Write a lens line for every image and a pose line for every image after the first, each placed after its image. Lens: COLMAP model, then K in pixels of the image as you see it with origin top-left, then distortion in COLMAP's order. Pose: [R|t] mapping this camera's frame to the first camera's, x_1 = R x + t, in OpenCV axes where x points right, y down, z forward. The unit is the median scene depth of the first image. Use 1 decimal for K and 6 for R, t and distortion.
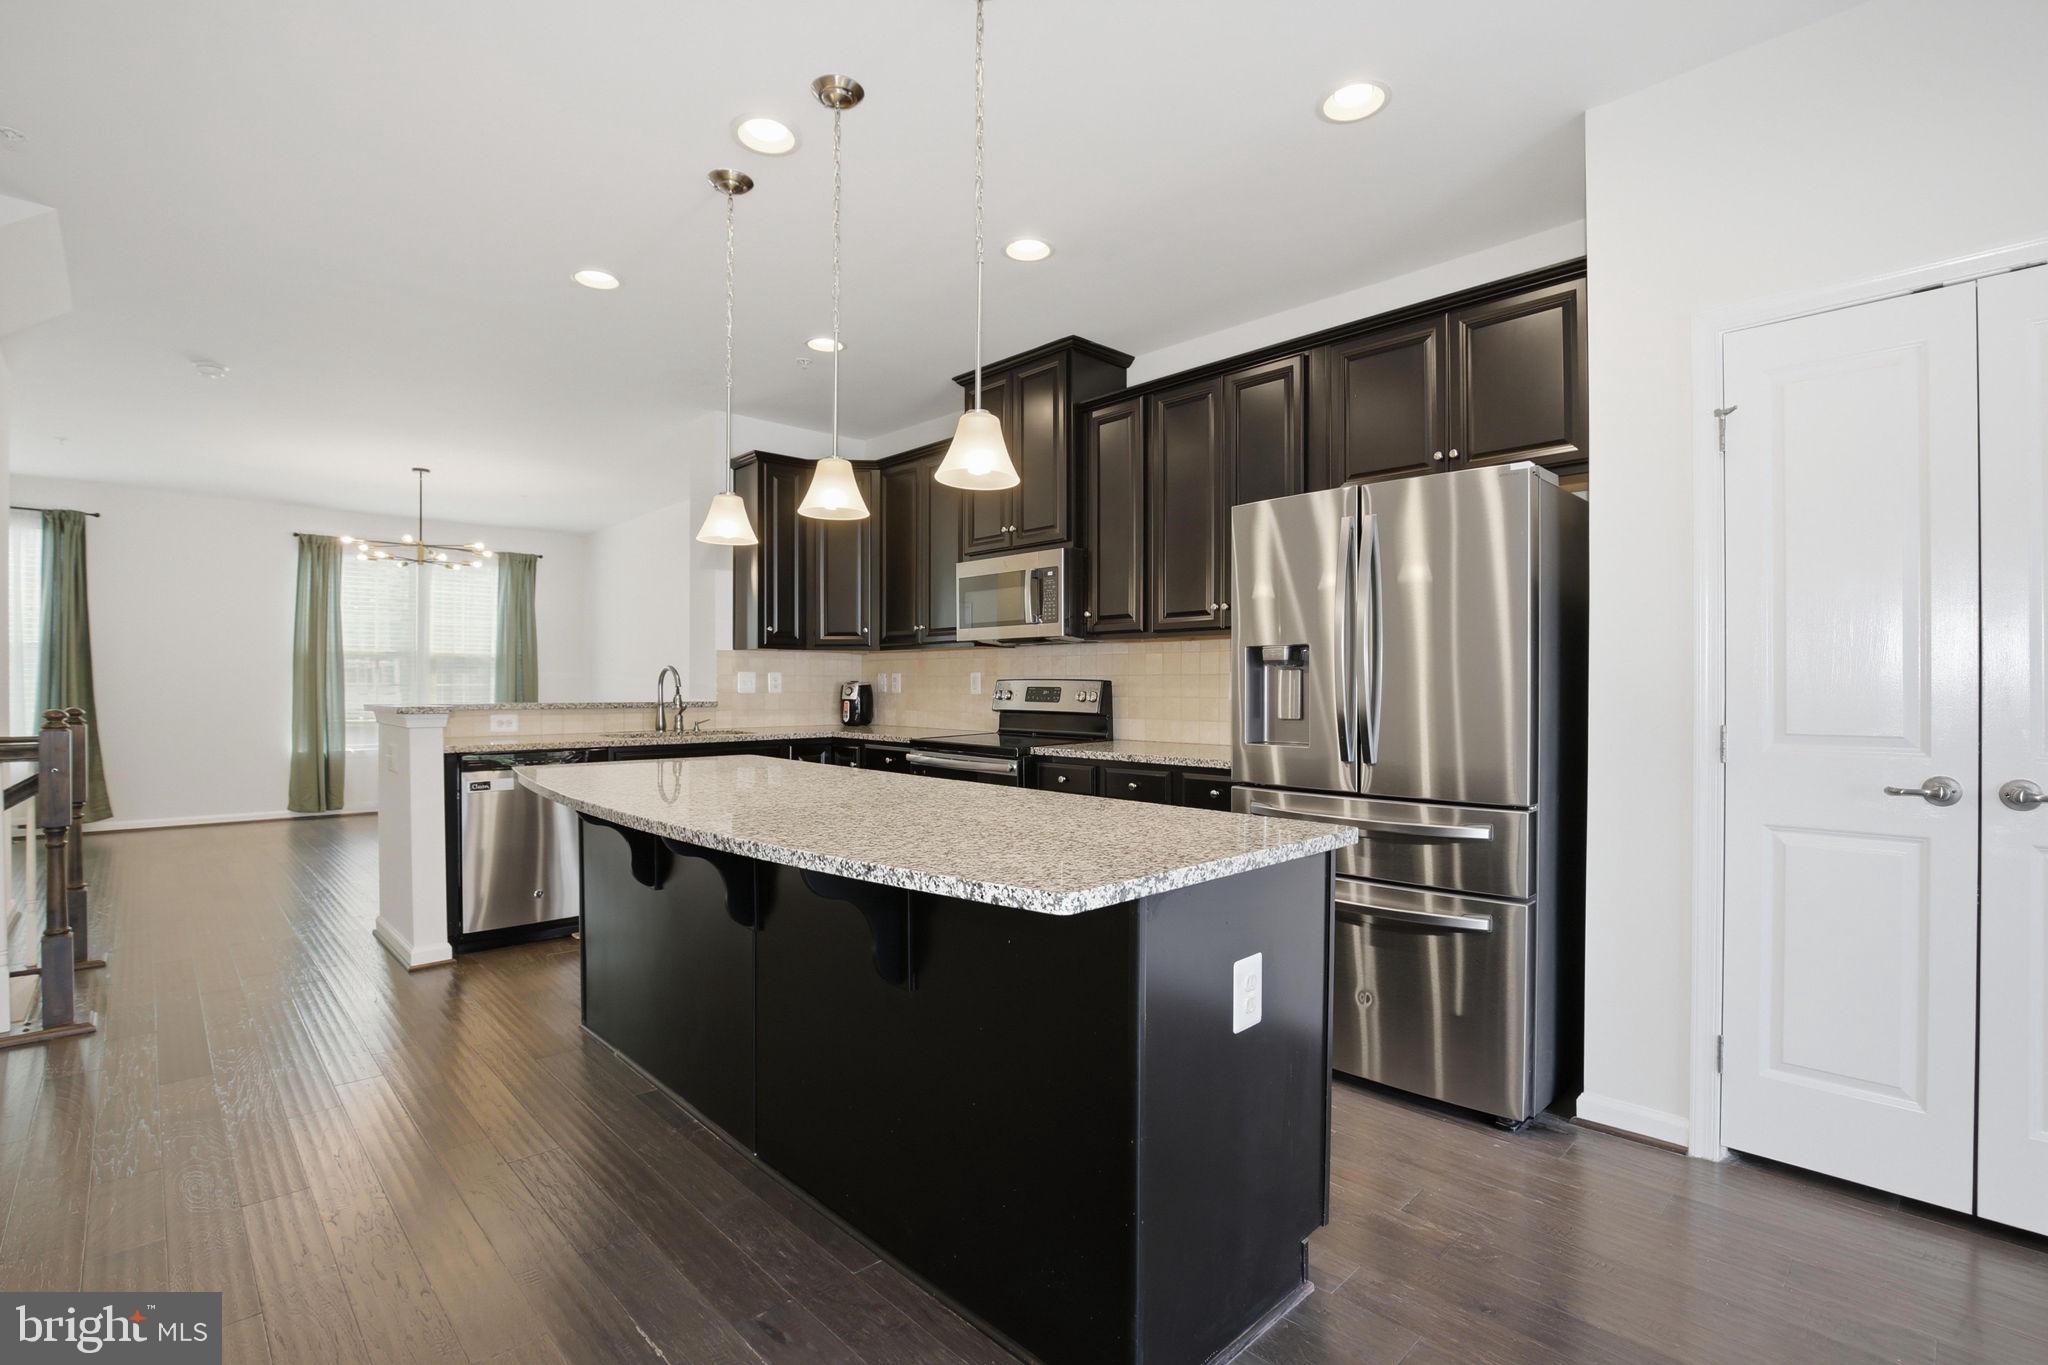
lens RADIAL K [[956.3, 0, 1021.5], [0, 956.3, 688.4], [0, 0, 1]] dist [-0.019825, 0.000682]
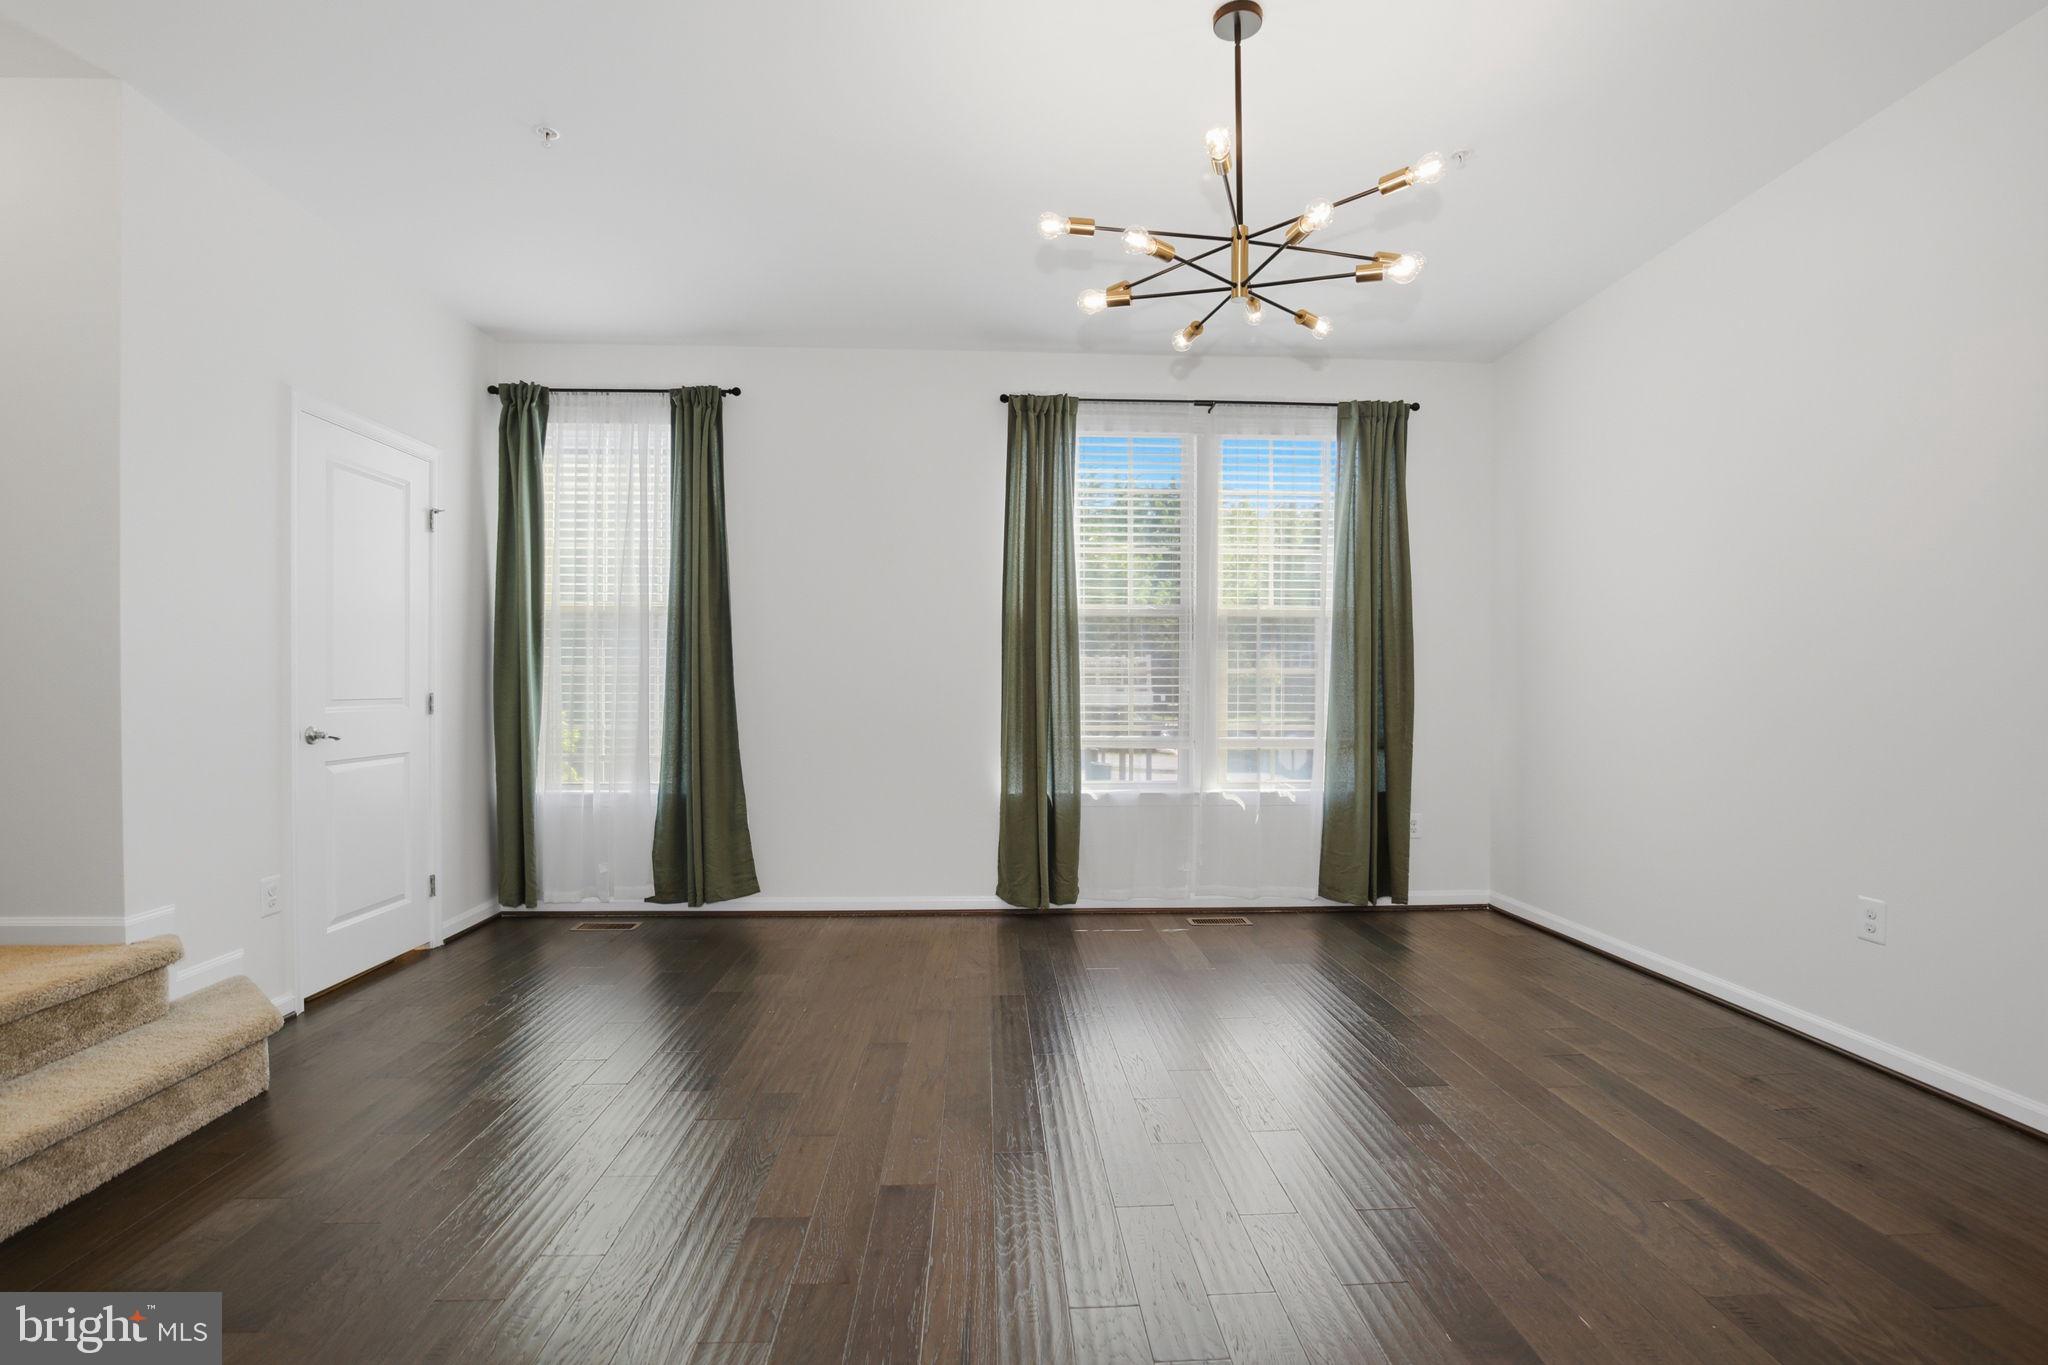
lens RADIAL K [[956.3, 0, 1021.5], [0, 956.3, 688.4], [0, 0, 1]] dist [-0.019825, 0.000682]
pose [[0.756689, 0.000912, -0.653774, -0.691174], [-0.002204, 0.999997, -0.001156, 0.010885], [0.653771, 0.002315, 0.756689, 1.019688]]
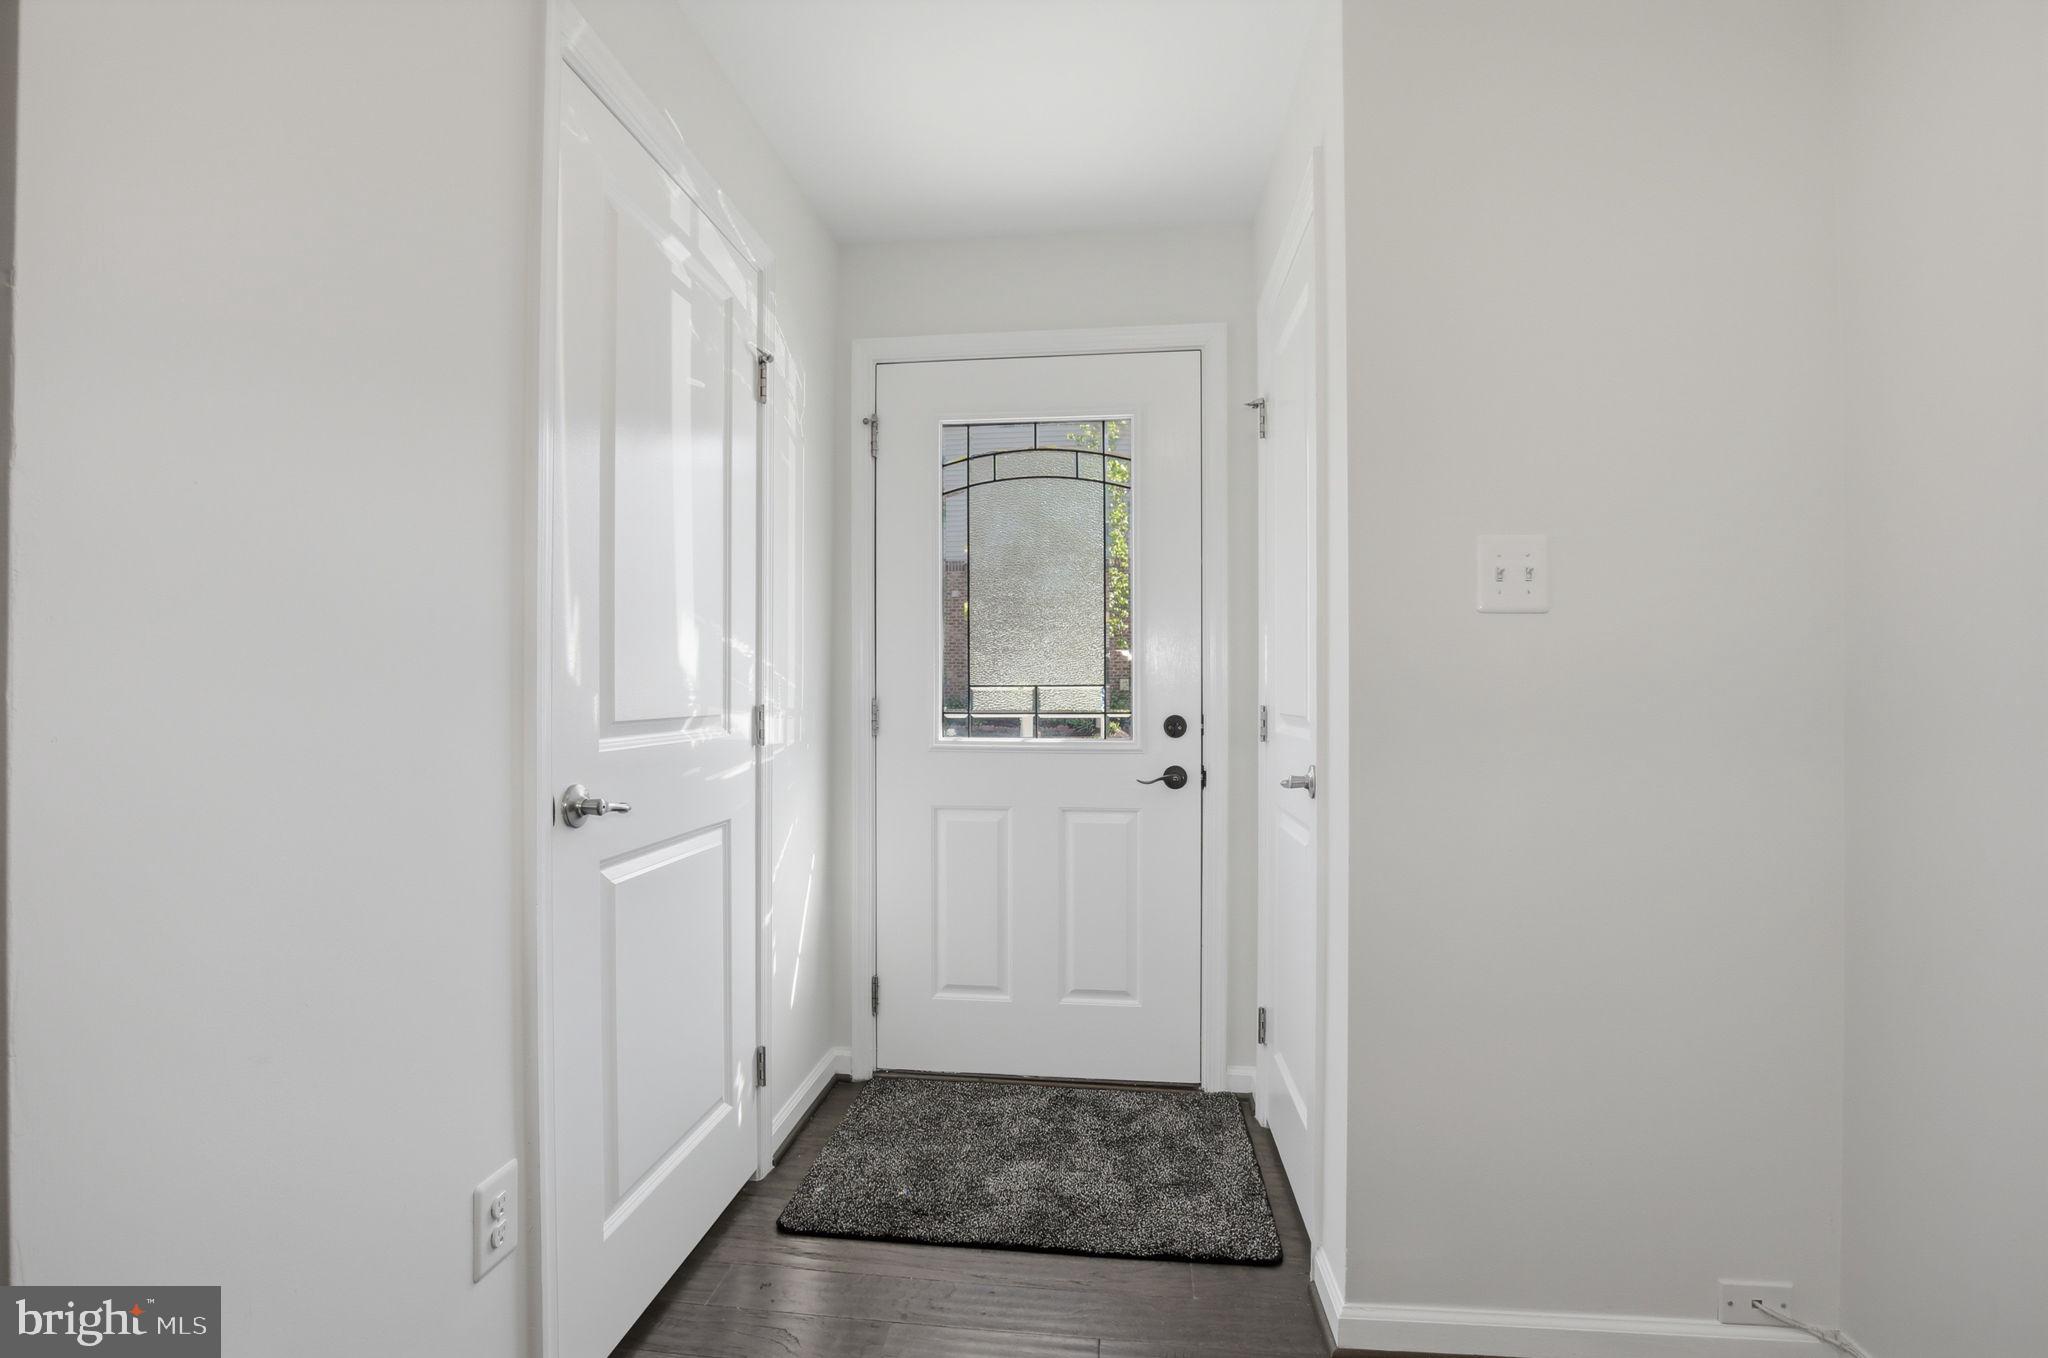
lens RADIAL K [[956.3, 0, 1021.5], [0, 956.3, 684.9], [0, 0, 1]] dist [-0.019825, 0.000682]
pose [[0.645567, -0.001249, -0.763703, -1.216070], [-0.002064, 0.999992, -0.003381, 0.007234], [0.763701, 0.003759, 0.645559, 1.116547]]
